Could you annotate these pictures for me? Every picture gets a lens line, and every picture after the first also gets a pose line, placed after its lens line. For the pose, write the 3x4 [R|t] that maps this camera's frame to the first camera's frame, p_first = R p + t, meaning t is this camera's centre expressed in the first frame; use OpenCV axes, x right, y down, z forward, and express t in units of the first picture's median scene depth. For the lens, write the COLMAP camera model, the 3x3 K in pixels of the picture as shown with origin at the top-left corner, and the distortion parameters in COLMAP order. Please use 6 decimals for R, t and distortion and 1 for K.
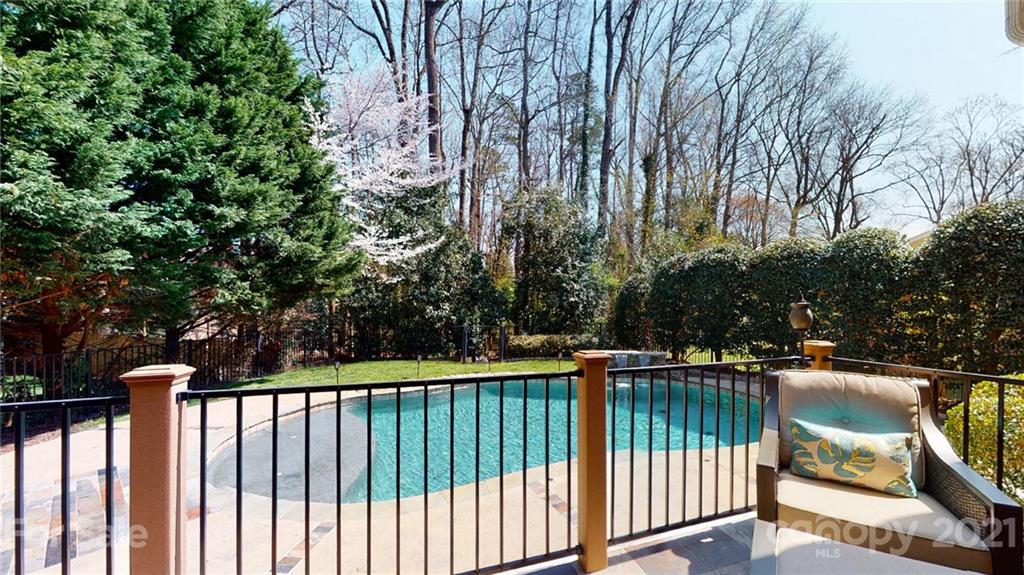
lens RADIAL K [[393.9, 0, 538.4], [0, 393.9, 307.2], [0, 0, 1]] dist [-0.005007, -0.000697]
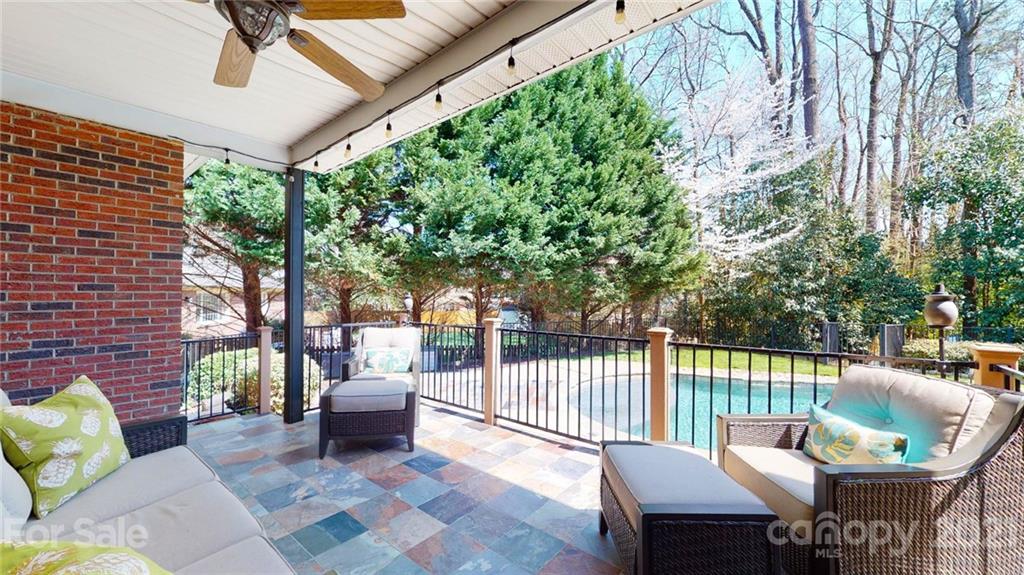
lens RADIAL K [[378.6, 0, 514.5], [0, 378.6, 287.5], [0, 0, 1]] dist [0.000537, -0.000554]
pose [[0.527291, -0.024284, -0.849338, 0.251056], [-0.004527, 0.999497, -0.031388, -0.000228], [0.849673, 0.020395, 0.526916, -0.058988]]
